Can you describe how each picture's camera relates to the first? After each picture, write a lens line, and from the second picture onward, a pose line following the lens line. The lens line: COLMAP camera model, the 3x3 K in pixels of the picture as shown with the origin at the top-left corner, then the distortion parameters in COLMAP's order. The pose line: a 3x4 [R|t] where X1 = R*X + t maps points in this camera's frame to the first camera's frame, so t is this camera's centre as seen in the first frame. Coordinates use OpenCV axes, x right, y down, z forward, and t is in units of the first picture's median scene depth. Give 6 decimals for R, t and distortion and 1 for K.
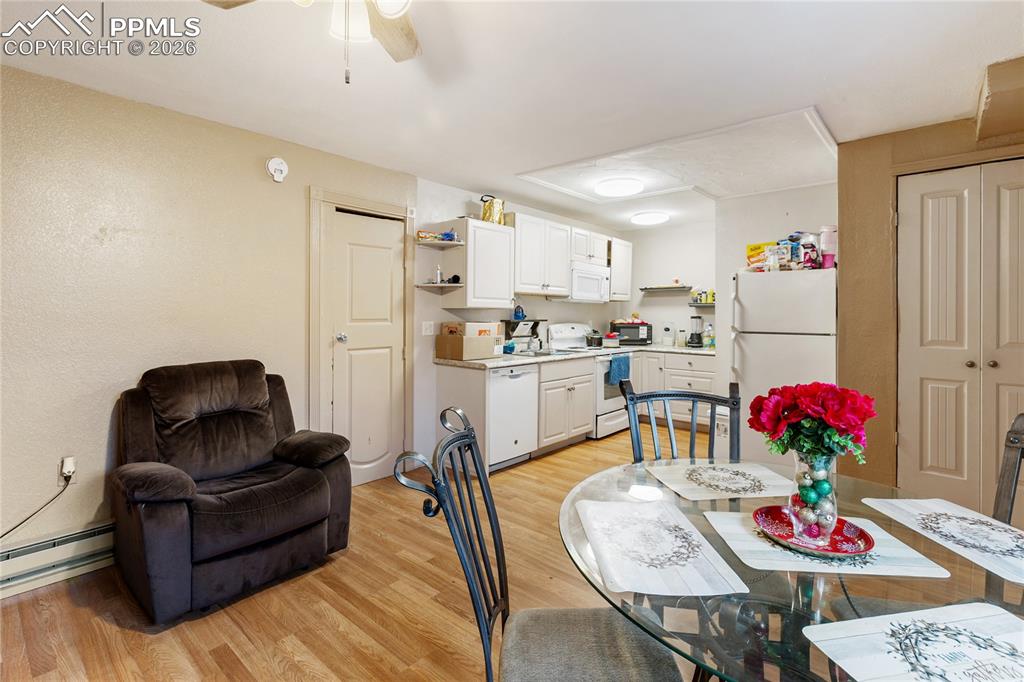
lens RADIAL K [[475.7, 0, 505.9], [0, 475.7, 309.9], [0, 0, 1]] dist [0.001881, -0.000289]
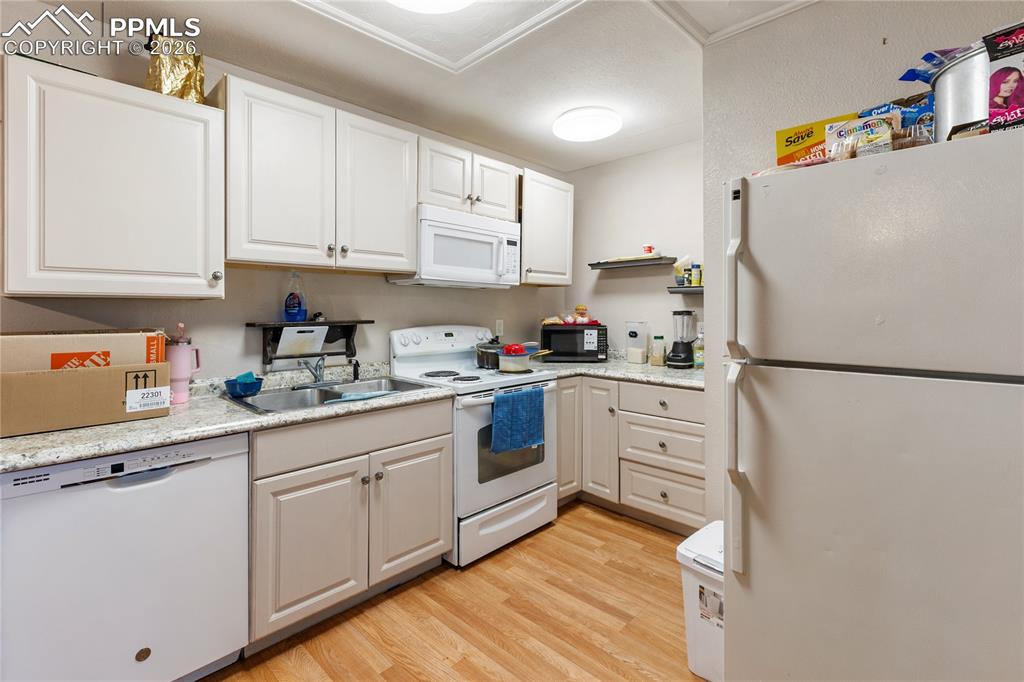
lens RADIAL K [[475.7, 0, 506.7], [0, 475.7, 307.3], [0, 0, 1]] dist [0.001881, -0.000289]
pose [[0.998797, -0.008596, -0.048272, 0.264106], [0.008822, 0.999951, 0.004462, 0.005801], [0.048231, -0.004883, 0.998824, 0.521541]]
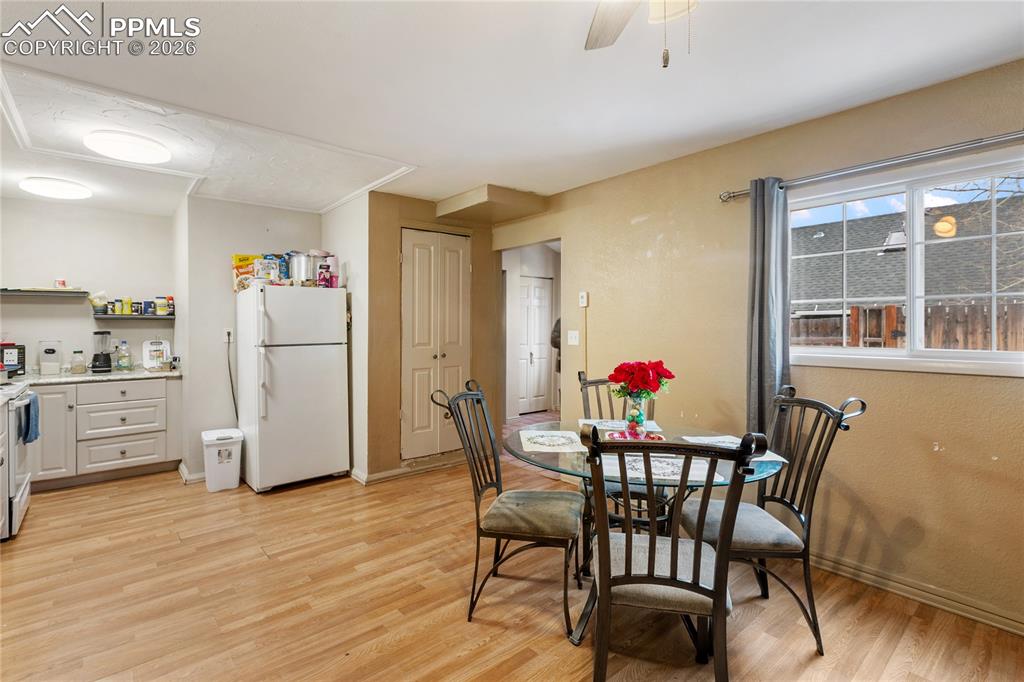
lens RADIAL K [[475.7, 0, 502.8], [0, 475.7, 332.3], [0, 0, 1]] dist [0.001881, -0.000289]
pose [[0.149444, -0.019139, 0.988585, -0.308494], [0.001359, 0.999816, 0.019151, 0.000903], [-0.988769, -0.001519, 0.149443, 0.293004]]
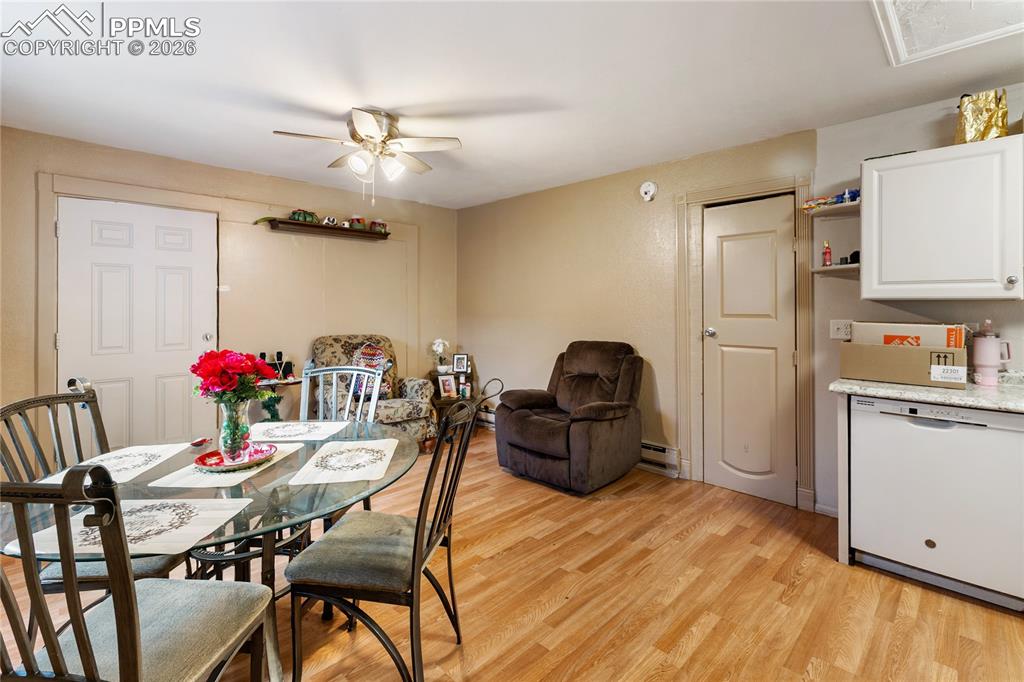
lens RADIAL K [[475.7, 0, 517.1], [0, 475.7, 305.8], [0, 0, 1]] dist [0.001881, -0.000289]
pose [[-0.045495, -0.009667, -0.998918, 0.478068], [0.003830, 0.999944, -0.009851, 0.007178], [0.998957, -0.004274, -0.045455, 0.448824]]
